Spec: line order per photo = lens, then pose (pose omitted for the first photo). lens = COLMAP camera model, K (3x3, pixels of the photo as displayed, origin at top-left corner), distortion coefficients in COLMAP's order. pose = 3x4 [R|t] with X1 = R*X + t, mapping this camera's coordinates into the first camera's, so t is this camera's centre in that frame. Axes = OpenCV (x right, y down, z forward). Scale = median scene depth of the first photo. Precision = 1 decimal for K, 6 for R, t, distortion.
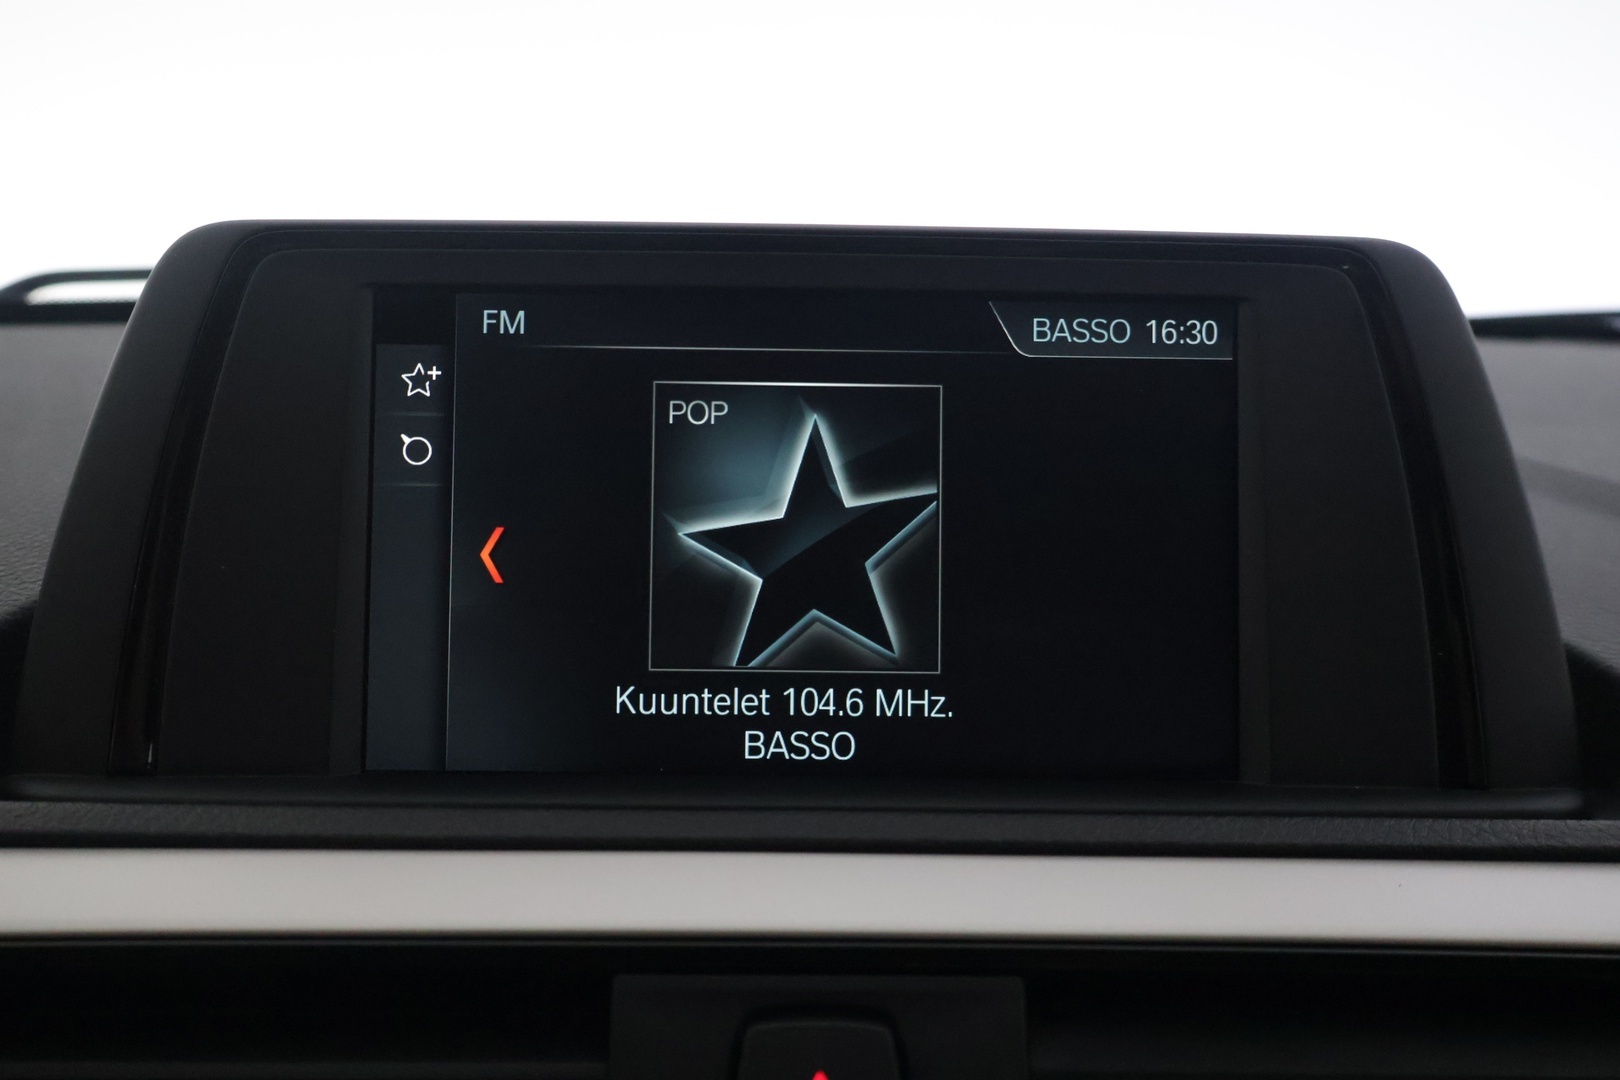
lens RADIAL K [[1917.9, 0, 810.0], [0, 1917.9, 540.0], [0, 0, 1]] dist [-0.001498, 0.015099]
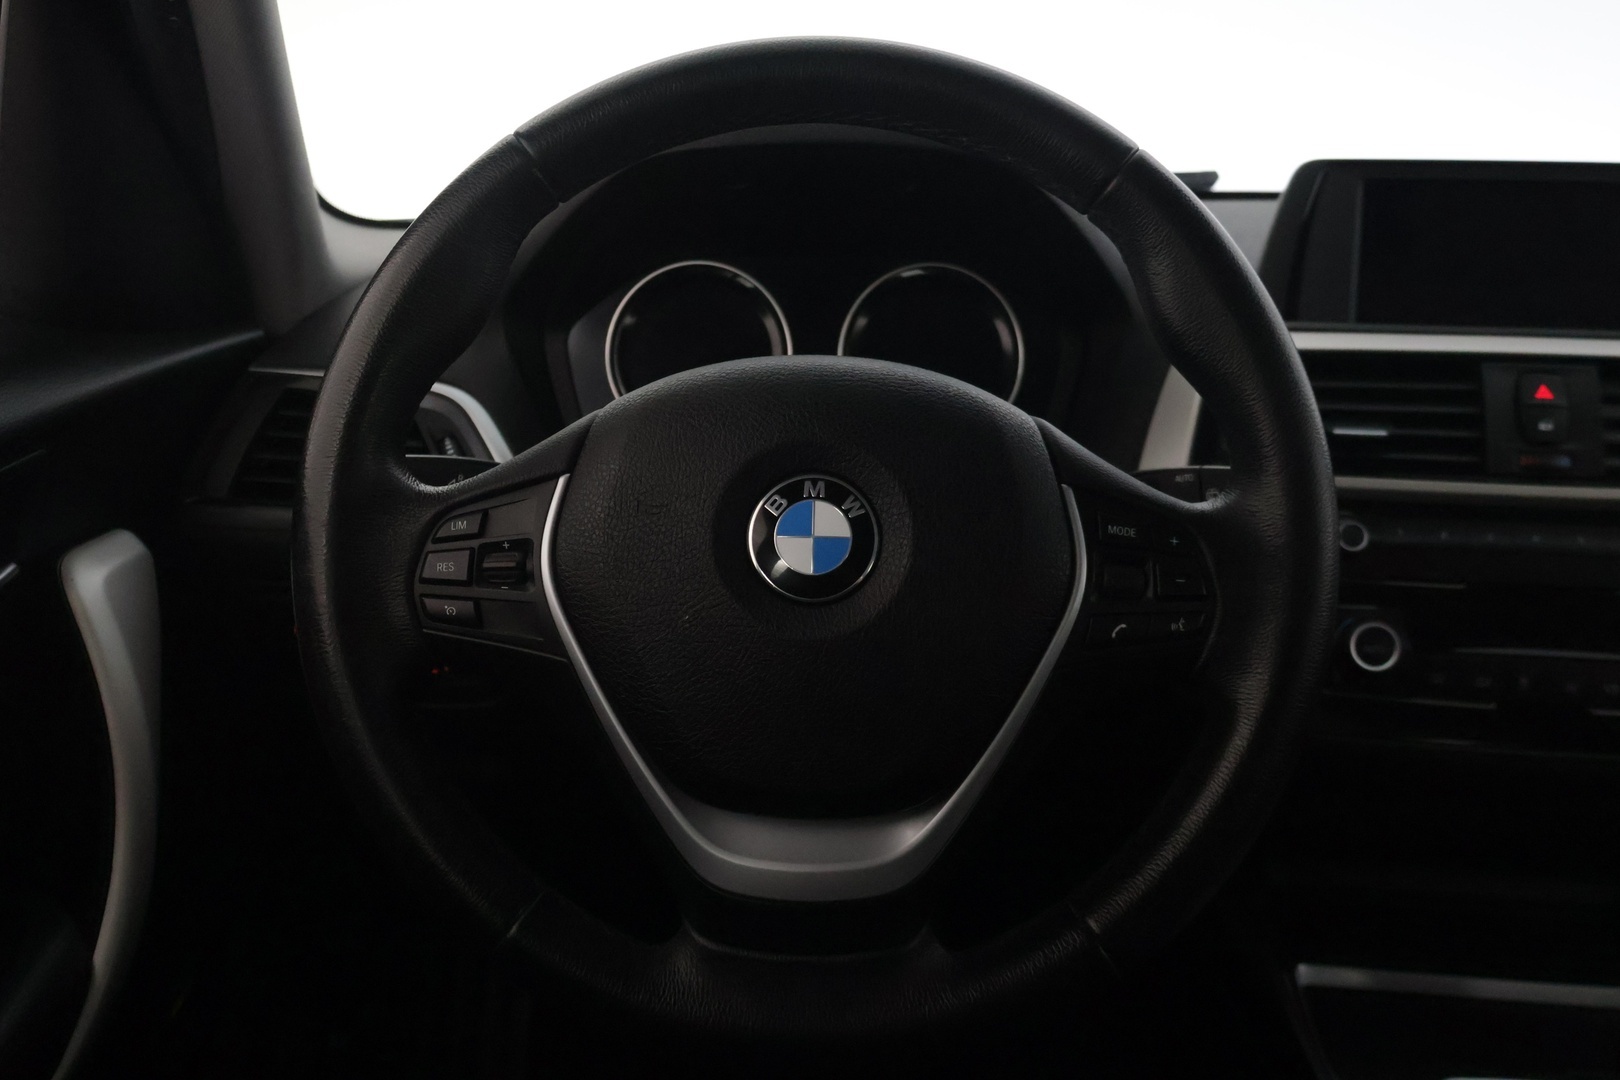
lens RADIAL K [[1510.4, 0, 810.0], [0, 1510.4, 540.0], [0, 0, 1]] dist [0.010123, 0.005471]
pose [[0.995784, 0.027331, -0.087565, -1.008500], [-0.020122, 0.996414, 0.082179, 0.313608], [0.089497, -0.080070, 0.992763, -1.836523]]
